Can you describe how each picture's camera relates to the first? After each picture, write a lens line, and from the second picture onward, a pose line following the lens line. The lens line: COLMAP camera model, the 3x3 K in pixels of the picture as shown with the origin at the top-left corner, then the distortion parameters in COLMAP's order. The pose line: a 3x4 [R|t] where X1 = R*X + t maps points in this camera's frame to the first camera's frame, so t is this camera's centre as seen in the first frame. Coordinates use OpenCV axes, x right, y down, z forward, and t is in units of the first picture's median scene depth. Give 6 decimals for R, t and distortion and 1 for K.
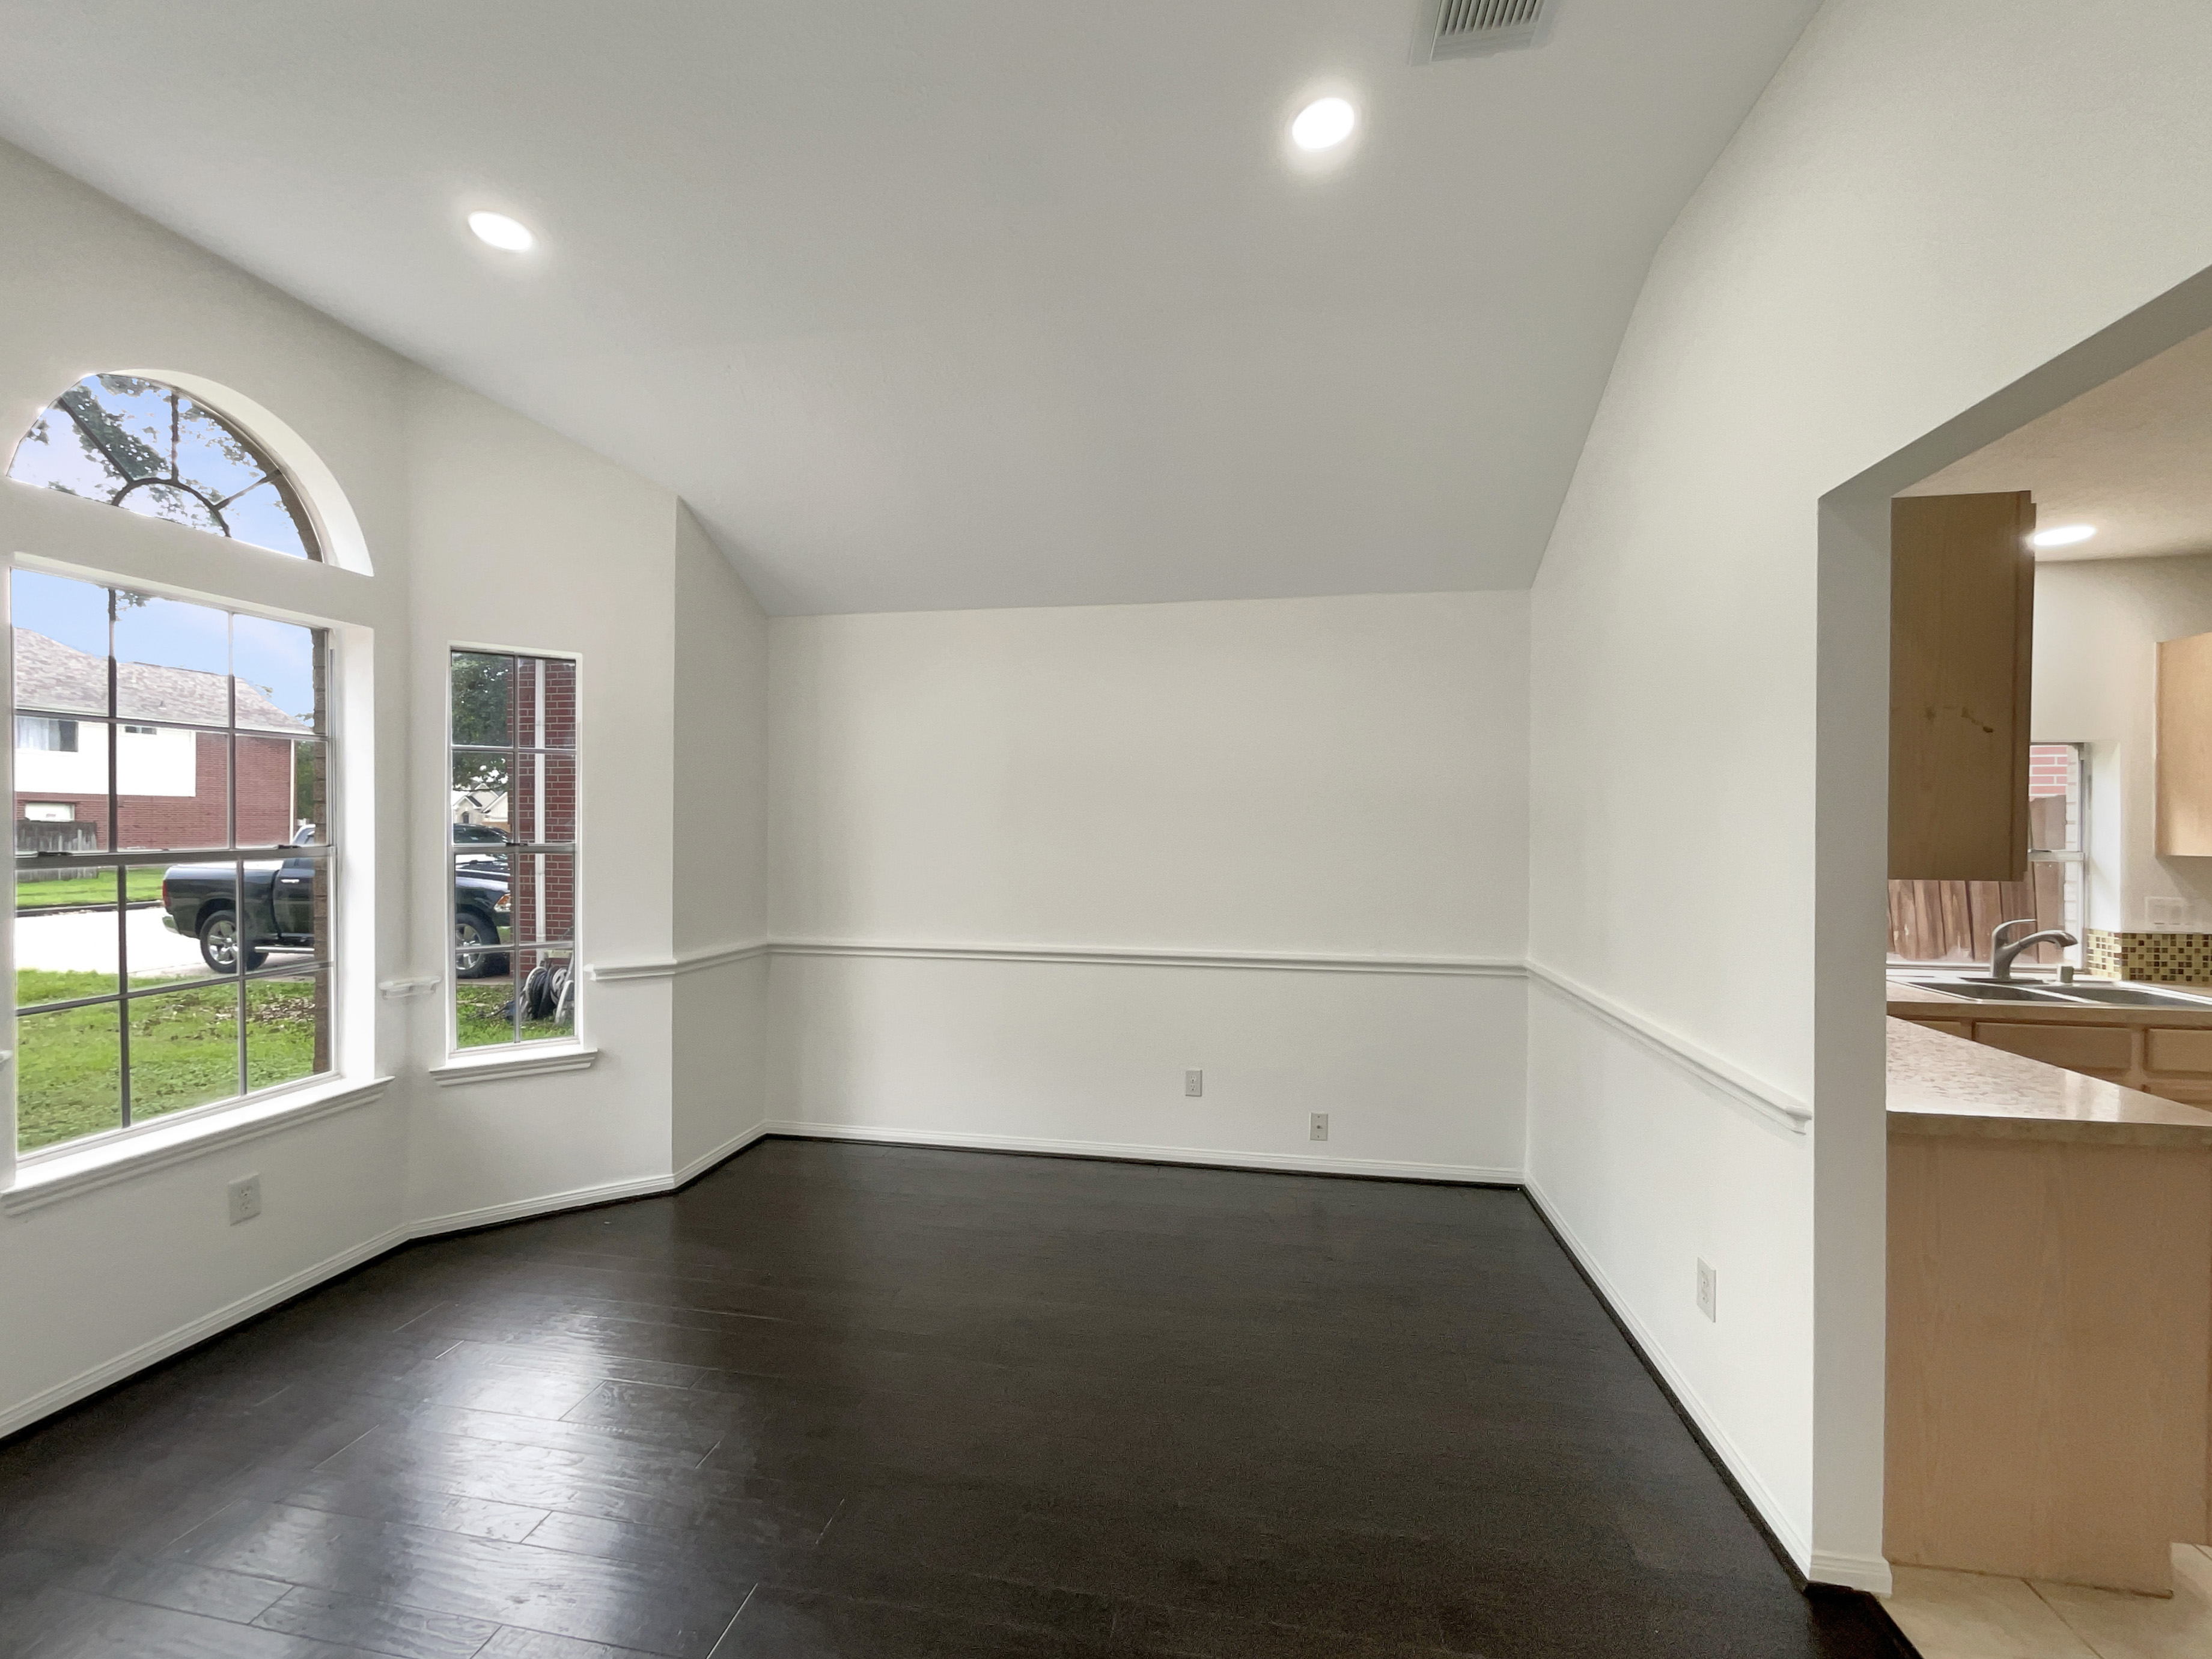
lens RADIAL K [[899.0, 0, 1109.5], [0, 899.0, 837.0], [0, 0, 1]] dist [0.003088, 0.000654]
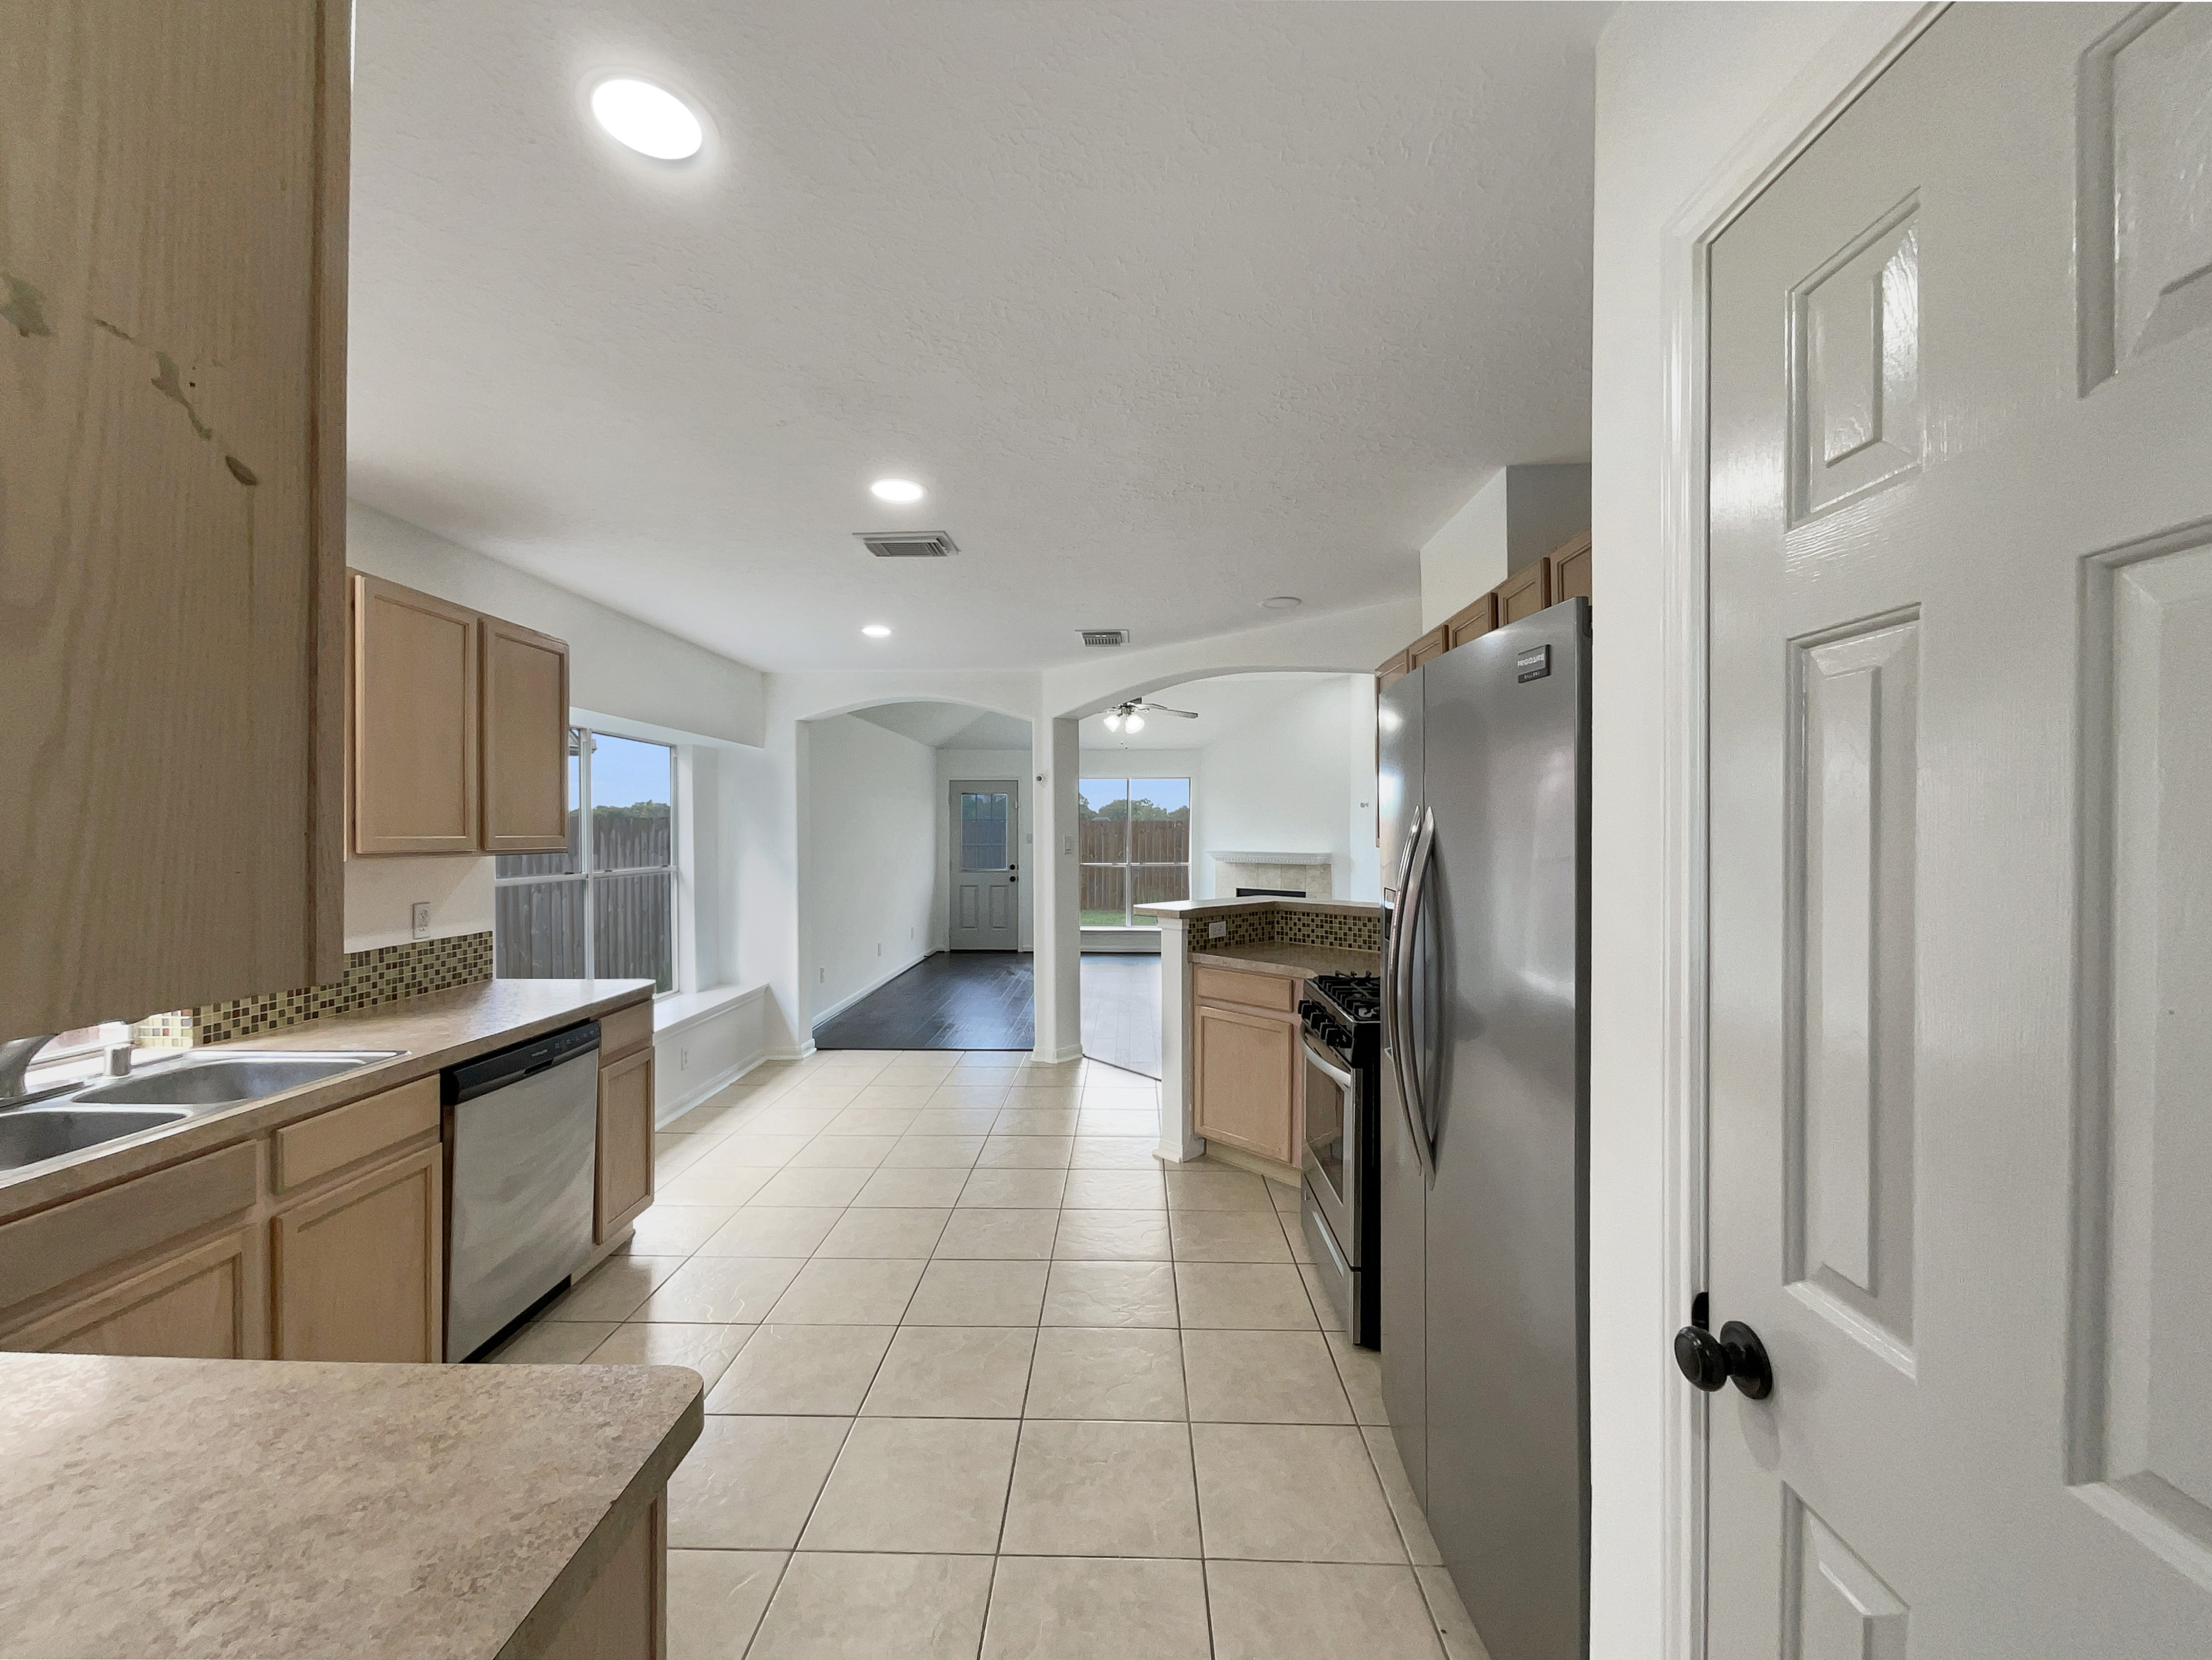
lens RADIAL K [[899.0, 0, 1112.5], [0, 899.0, 835.7], [0, 0, 1]] dist [0.003088, 0.000654]
pose [[-0.147485, -0.007422, 0.989037, 0.351806], [0.006749, 0.999941, 0.008510, -0.001403], [-0.989041, 0.007930, -0.147426, 0.418714]]
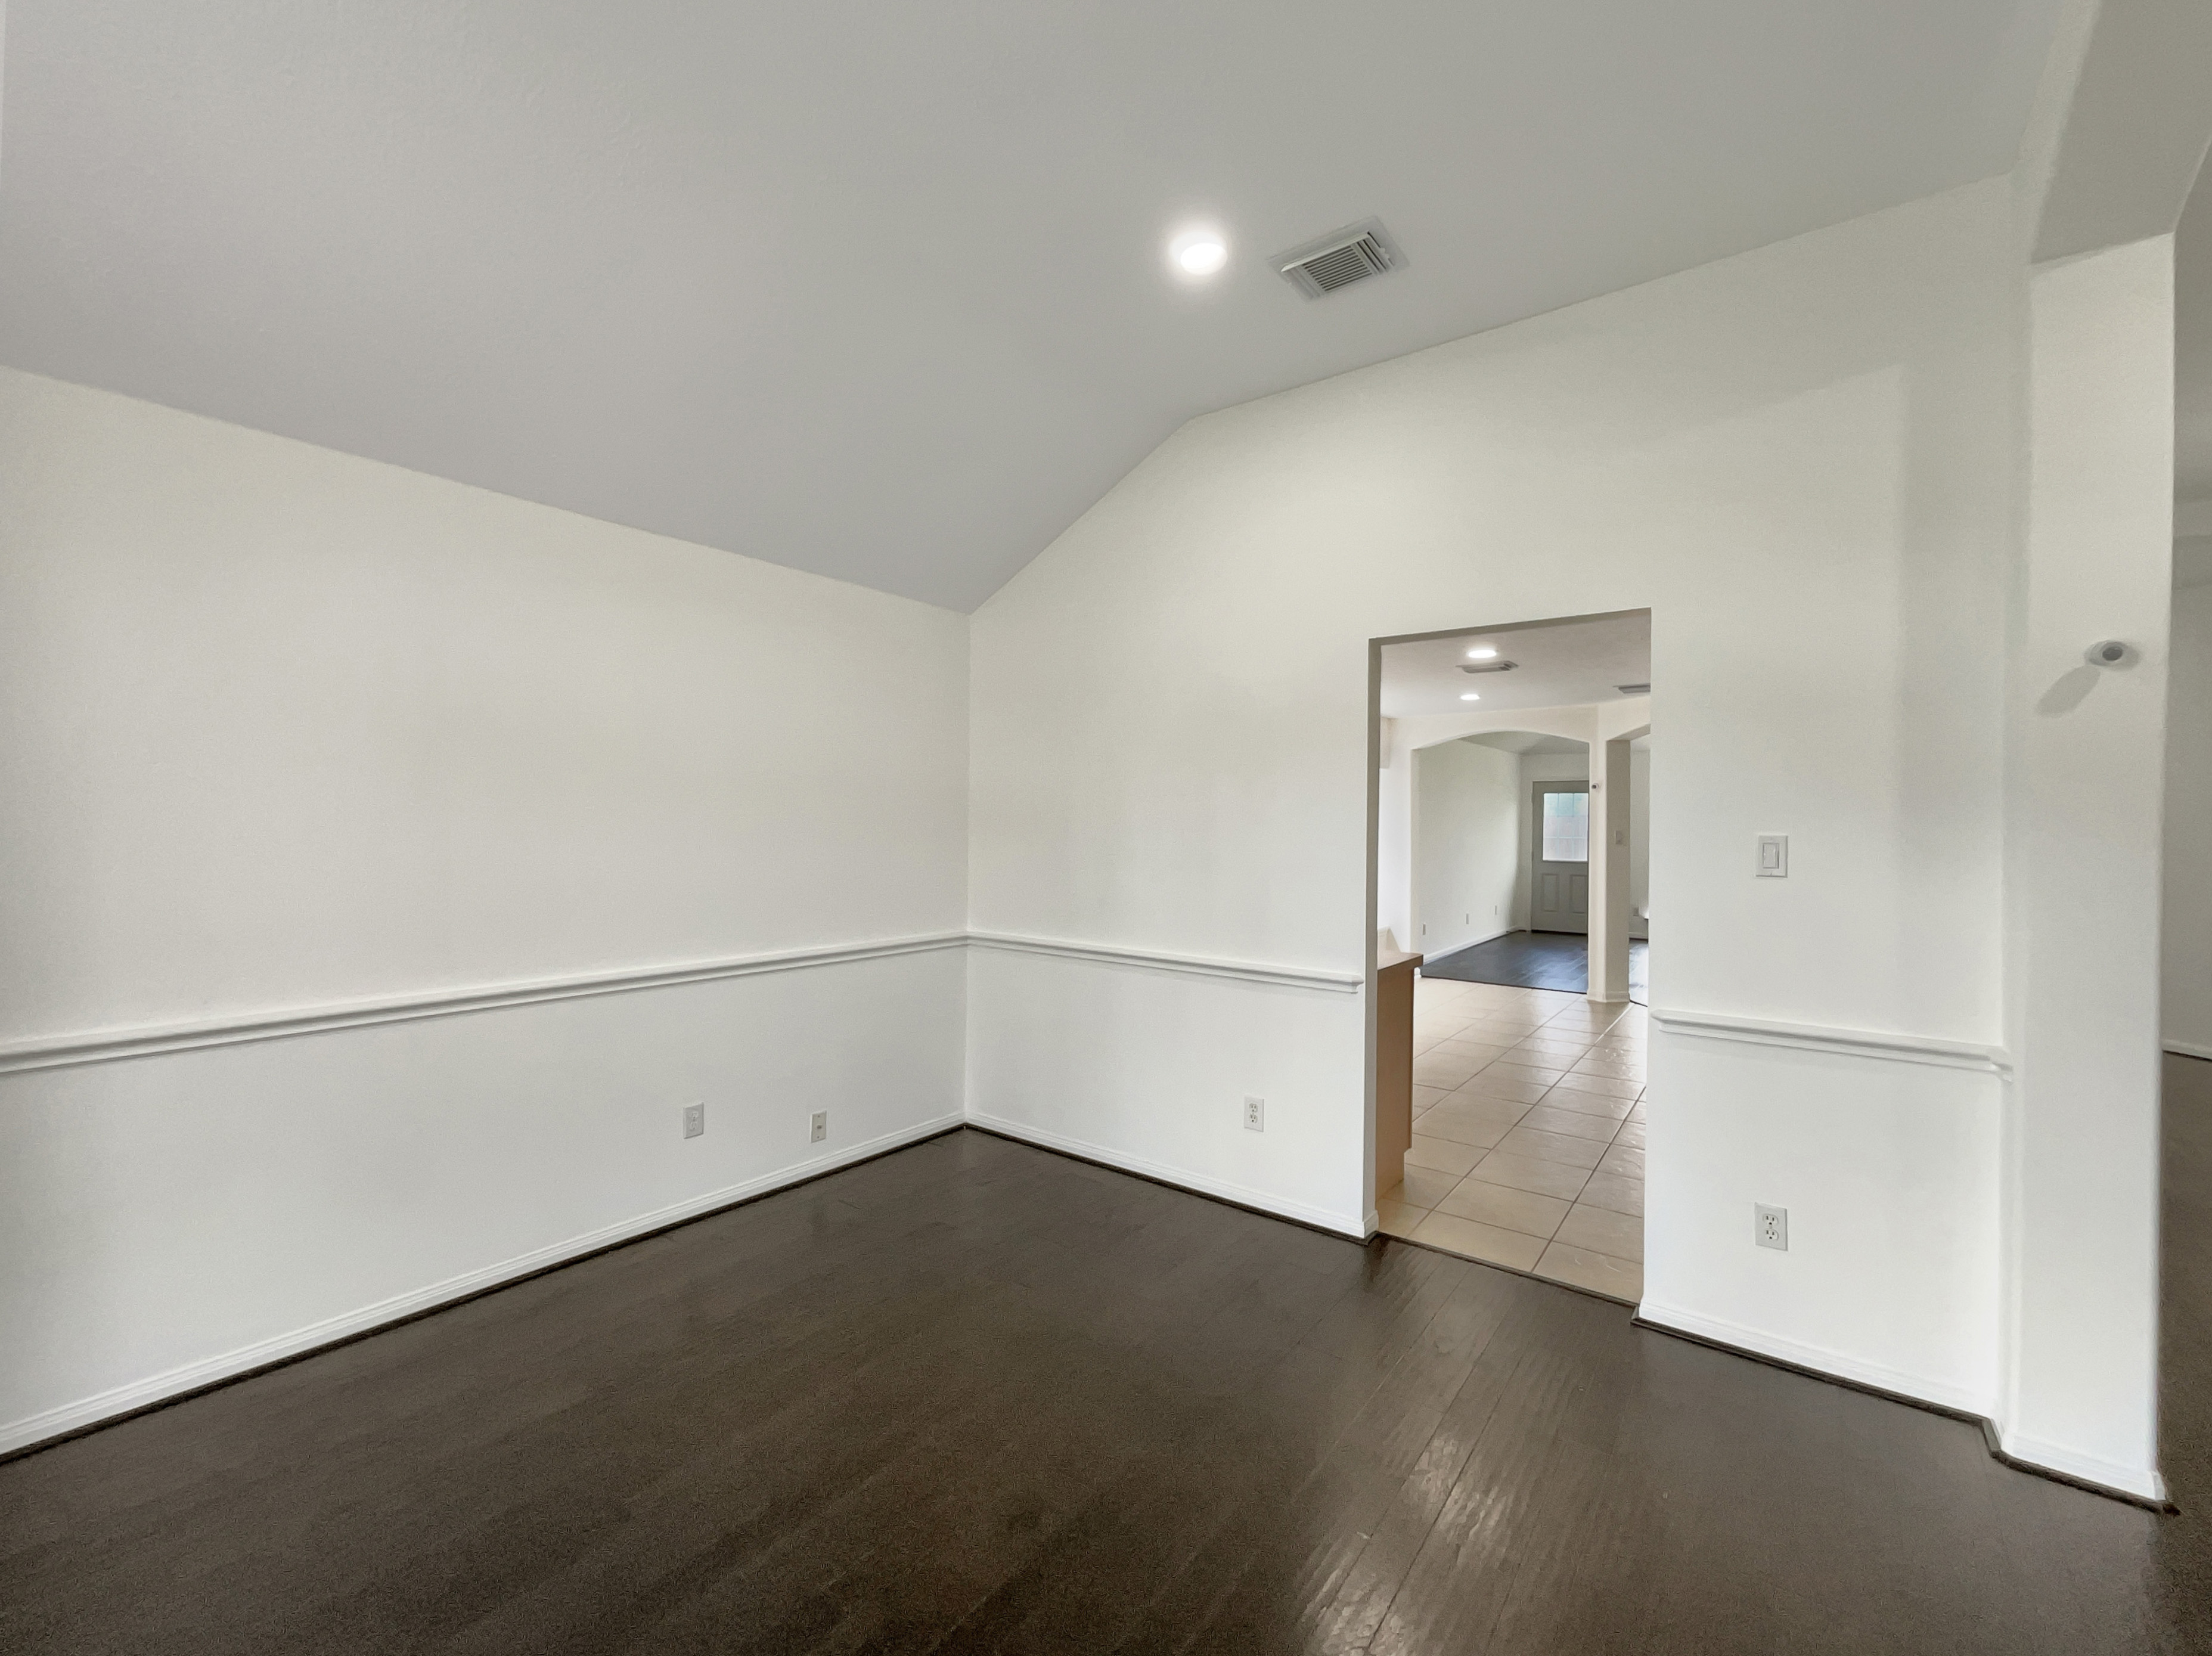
lens RADIAL K [[899.0, 0, 1110.7], [0, 899.0, 826.4], [0, 0, 1]] dist [0.003088, 0.000654]
pose [[0.469882, -0.000335, 0.882729, -0.543364], [-0.000777, 0.999999, 0.000793, -0.000608], [-0.882729, -0.001058, 0.469881, 0.312520]]
